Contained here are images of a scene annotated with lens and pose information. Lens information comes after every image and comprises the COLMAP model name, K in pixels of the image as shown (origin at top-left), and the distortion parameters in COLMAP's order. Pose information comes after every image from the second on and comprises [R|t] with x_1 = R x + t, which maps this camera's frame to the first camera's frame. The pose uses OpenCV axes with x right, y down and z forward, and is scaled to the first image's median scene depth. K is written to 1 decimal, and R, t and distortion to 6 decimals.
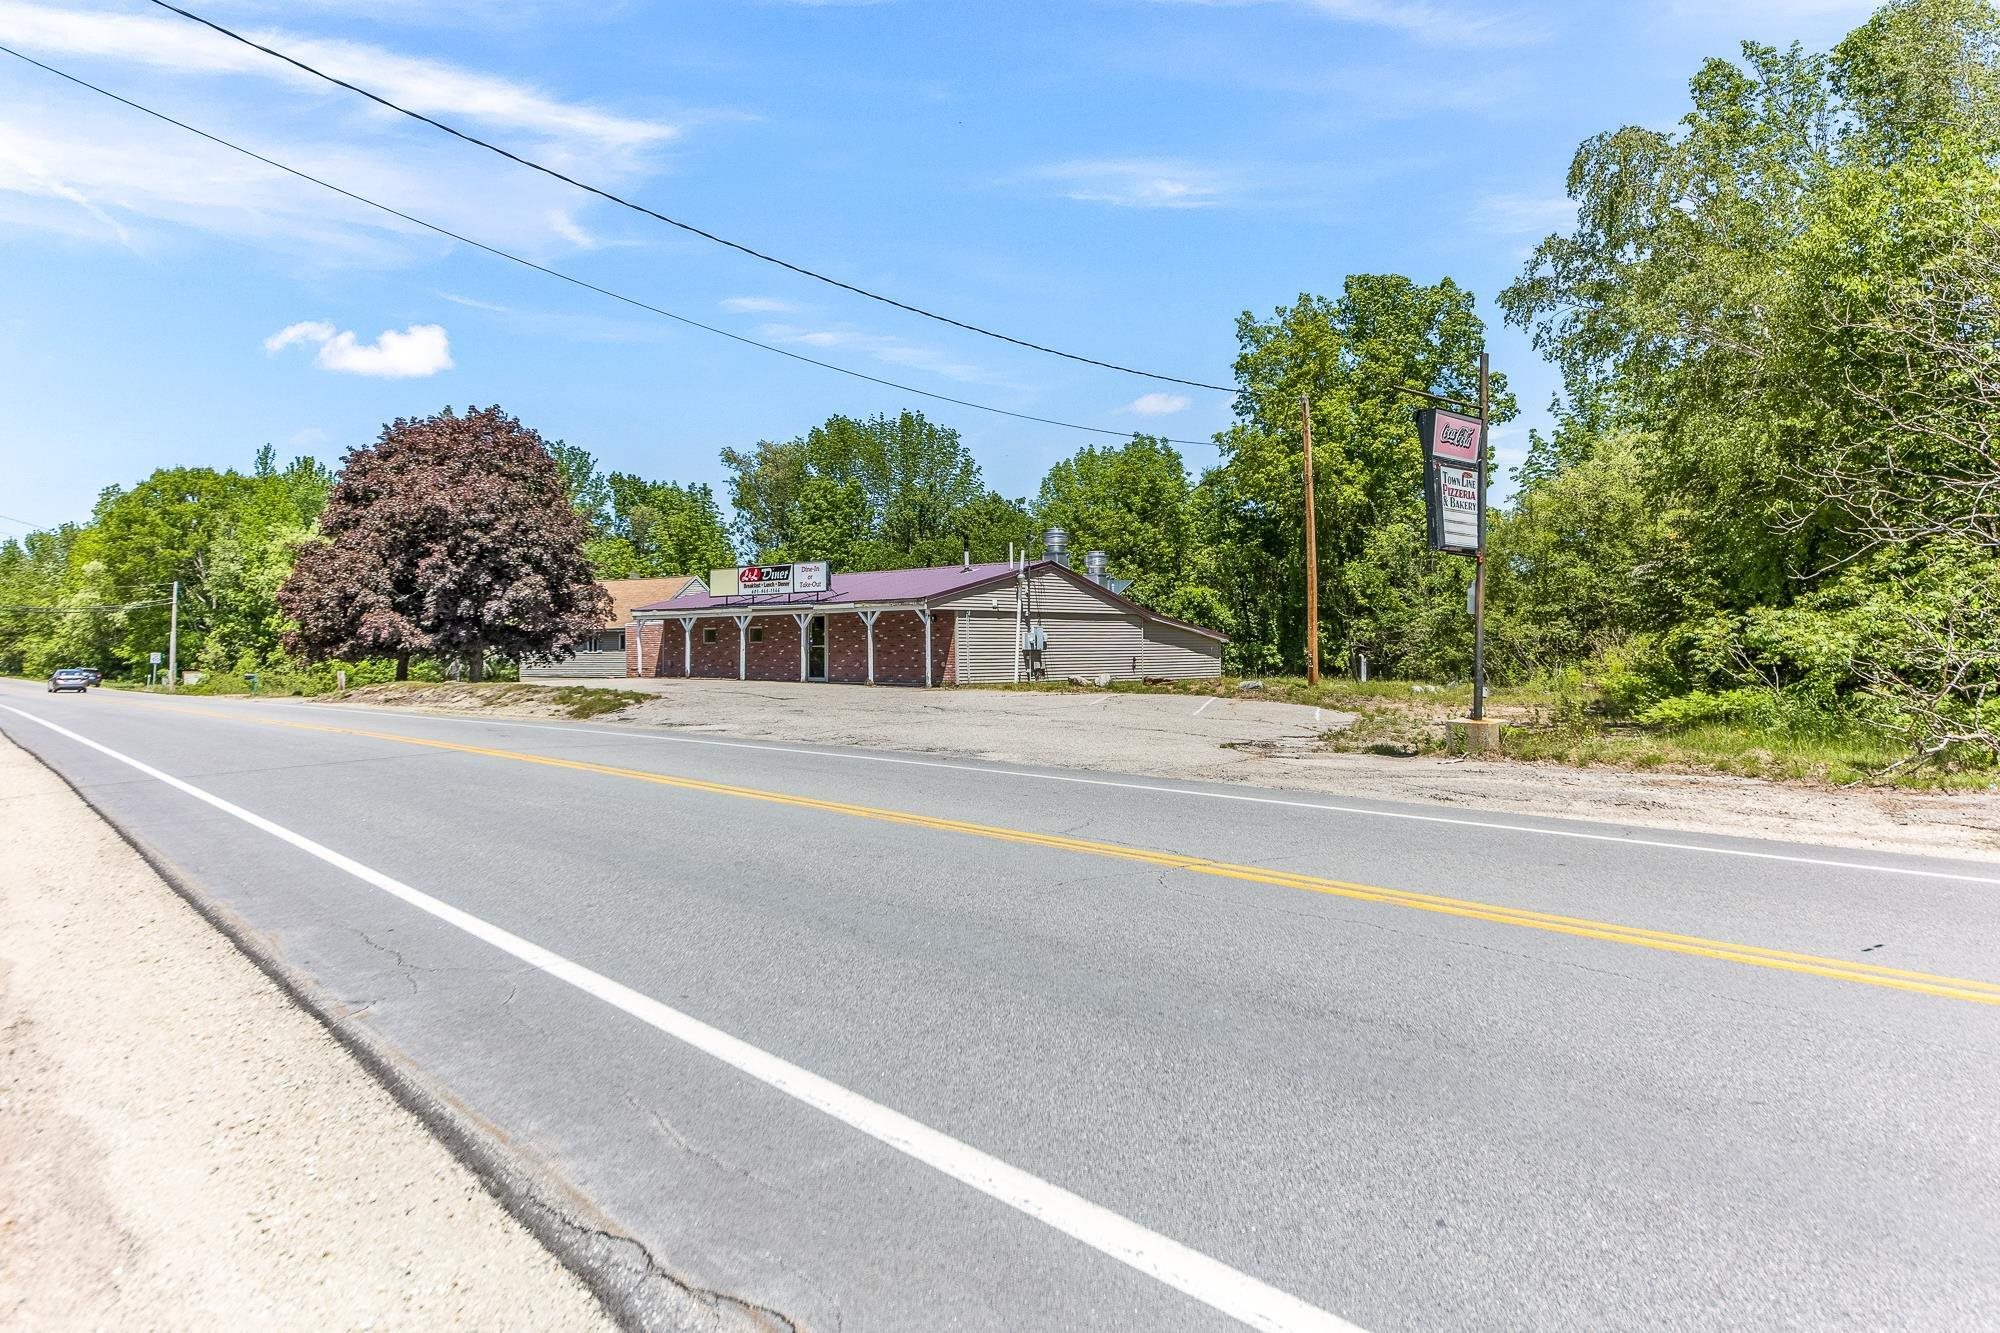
lens RADIAL K [[1331.0, 0, 1005.6], [0, 1331.0, 598.1], [0, 0, 1]] dist [-0.002232, 0.000225]
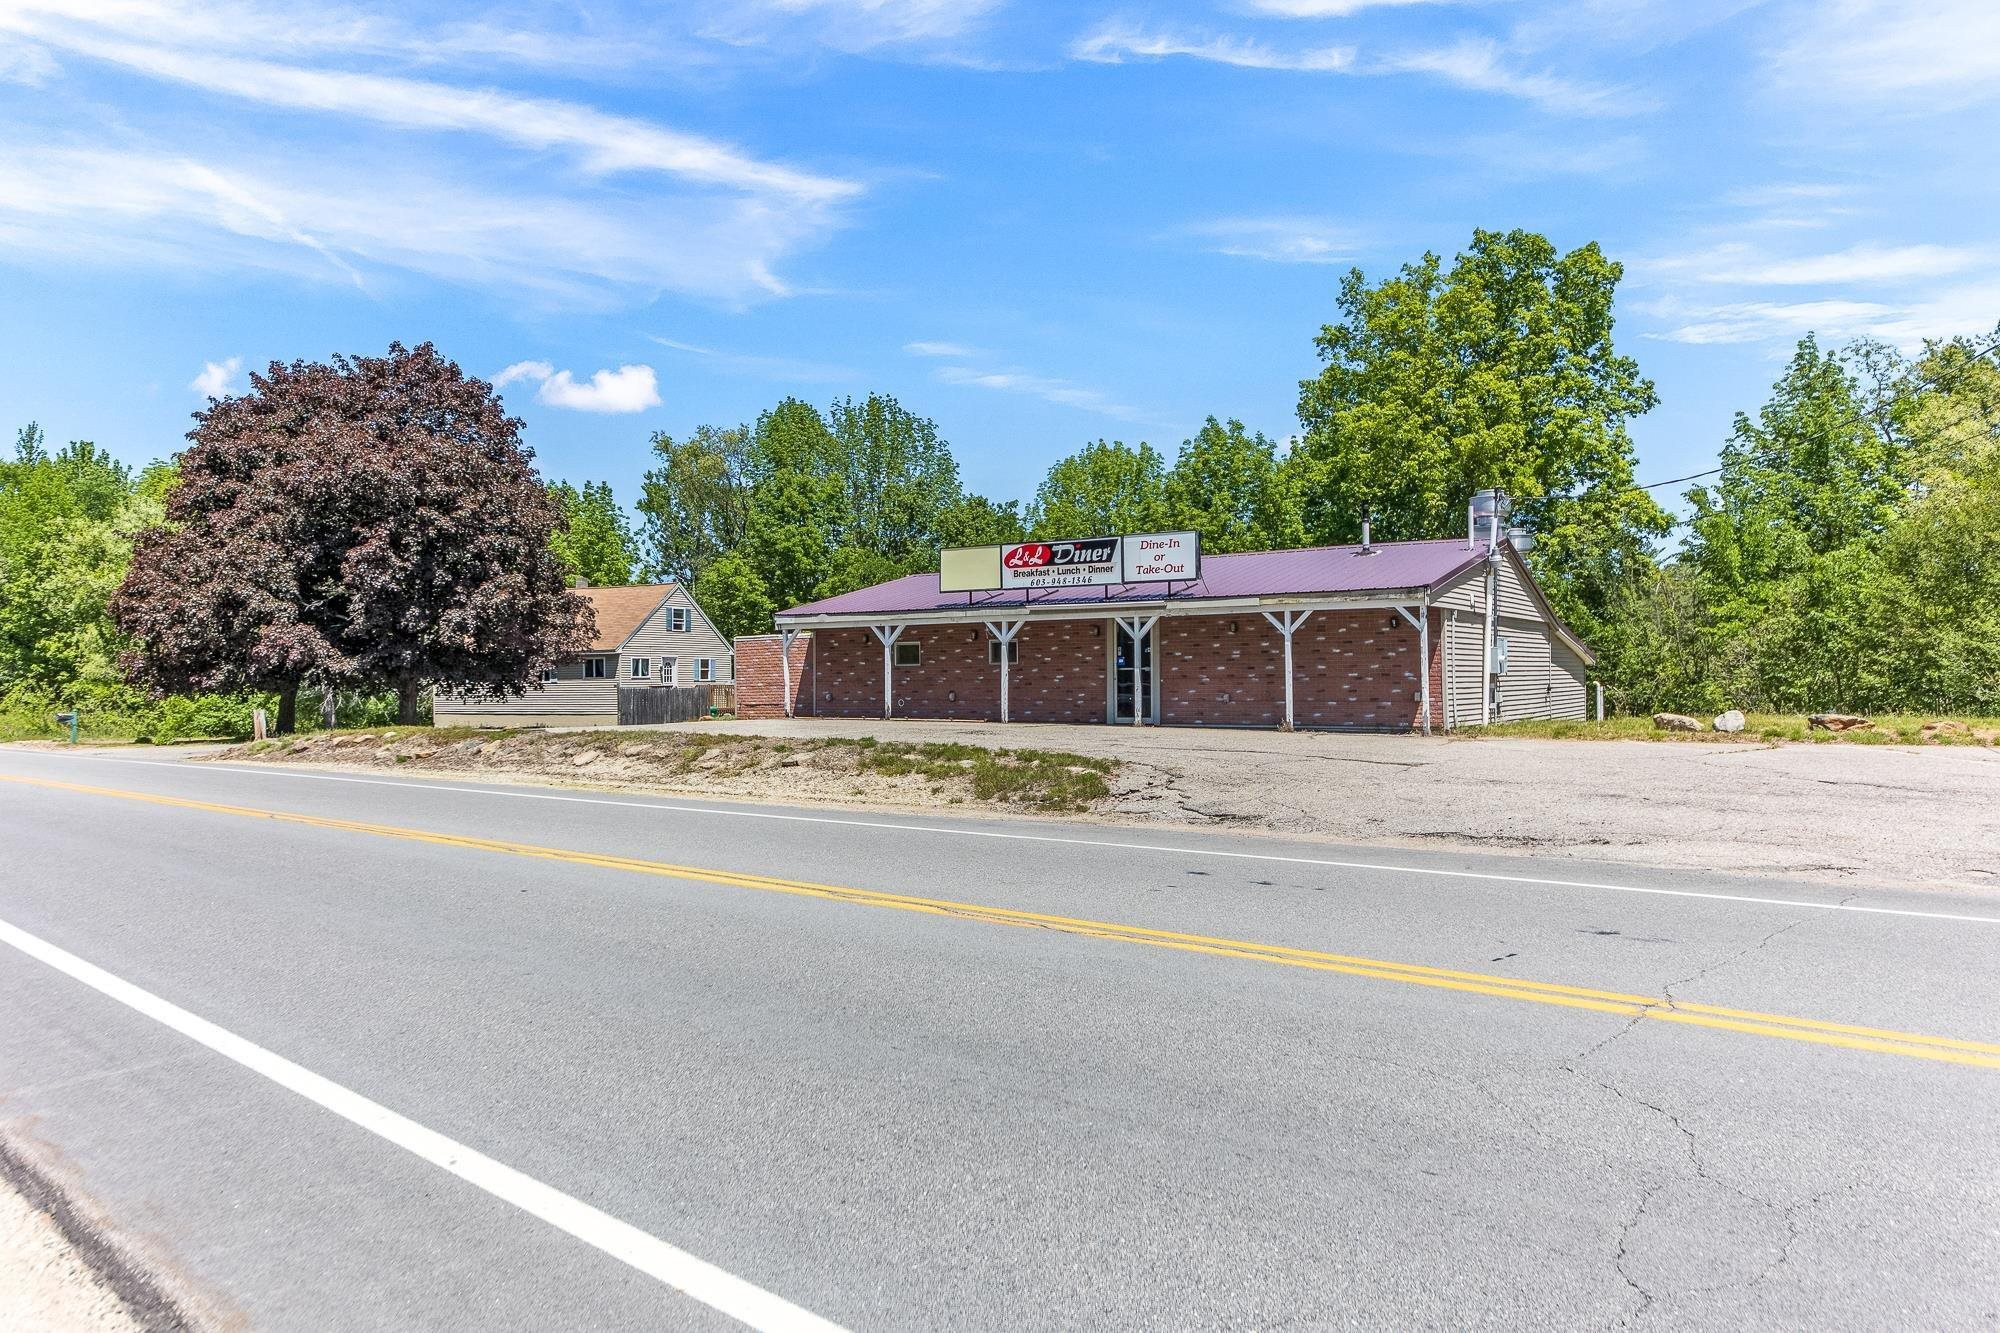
lens RADIAL K [[1327.7, 0, 1000.0], [0, 1327.7, 666.5], [0, 0, 1]] dist [-0.006507, 0.000686]
pose [[0.988799, -0.000712, 0.149255, -0.200521], [-0.003489, 0.999605, 0.027883, 0.011717], [-0.149216, -0.028091, 0.988406, 0.253313]]
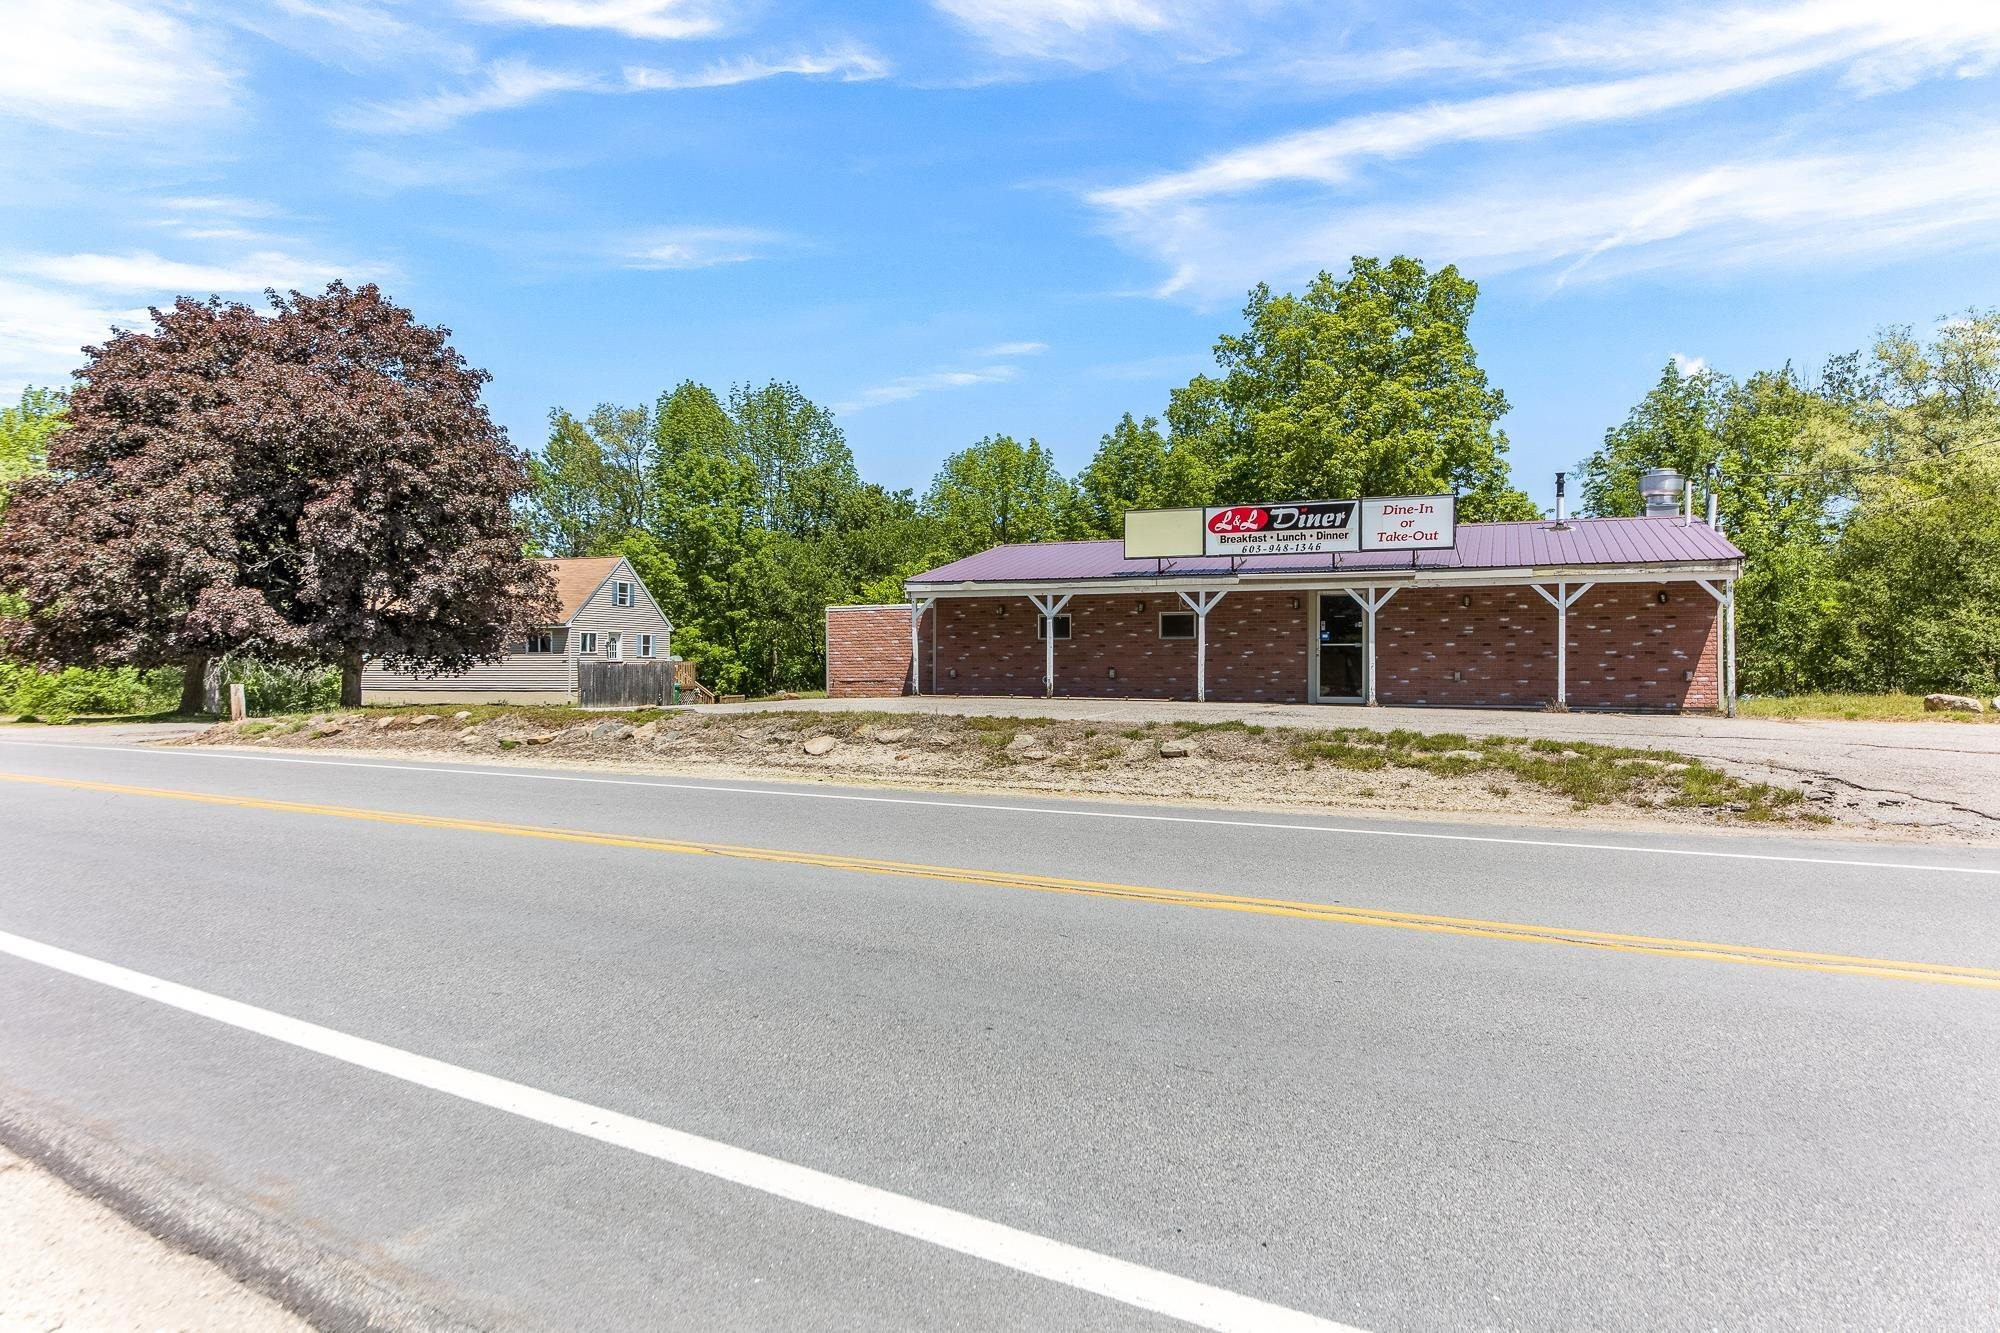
lens RADIAL K [[1169.8, 0, 1000.0], [0, 1169.8, 666.5], [0, 0, 1]] dist [-0.005677, -0.003423]
pose [[0.944162, 0.004276, 0.329453, -0.306434], [-0.018429, 0.999036, 0.039850, 0.018633], [-0.328965, -0.043697, 0.943330, 0.370306]]
